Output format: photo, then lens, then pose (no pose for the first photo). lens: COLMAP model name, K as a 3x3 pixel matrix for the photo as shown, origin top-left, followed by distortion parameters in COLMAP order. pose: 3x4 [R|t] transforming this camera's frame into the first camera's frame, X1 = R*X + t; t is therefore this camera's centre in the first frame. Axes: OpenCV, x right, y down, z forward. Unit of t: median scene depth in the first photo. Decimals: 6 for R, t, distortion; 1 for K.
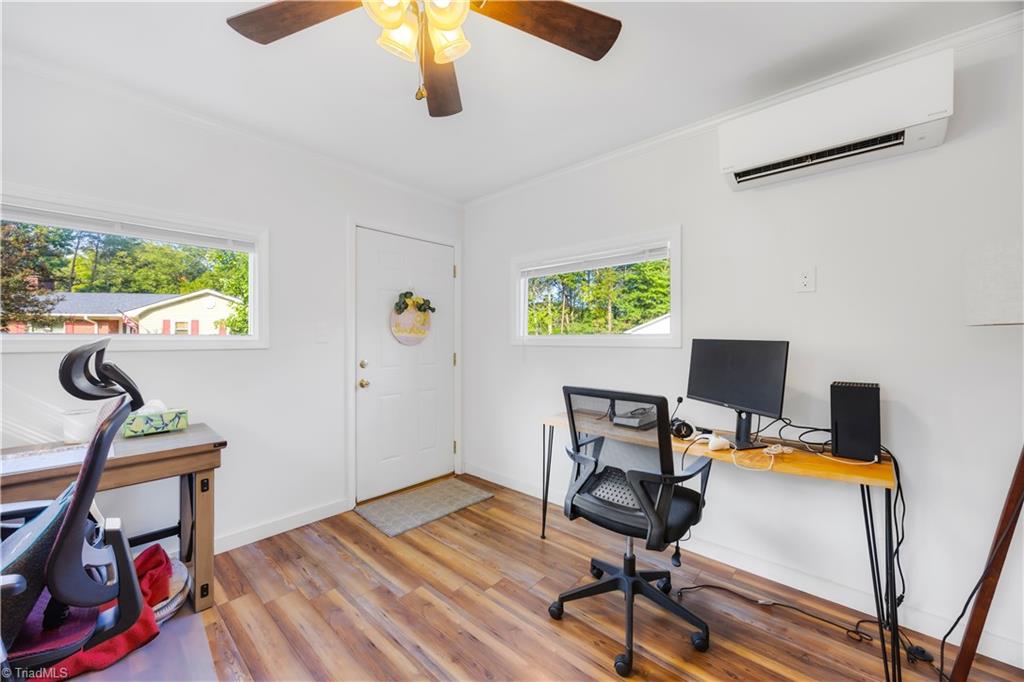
lens RADIAL K [[397.5, 0, 528.0], [0, 397.5, 338.0], [0, 0, 1]] dist [-0.004272, 0.000559]
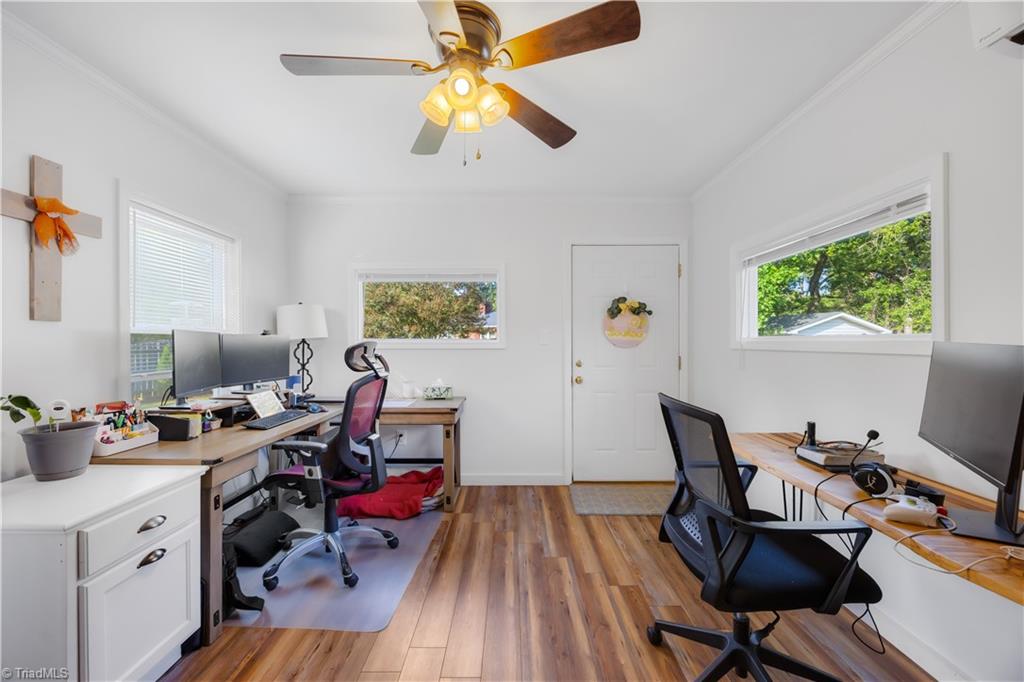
lens RADIAL K [[397.5, 0, 506.5], [0, 397.5, 343.0], [0, 0, 1]] dist [-0.004272, 0.000559]
pose [[0.655261, 0.002064, -0.755400, 0.411100], [0.001812, 0.999989, 0.004304, 0.001094], [0.755400, -0.004189, 0.655250, 0.103232]]
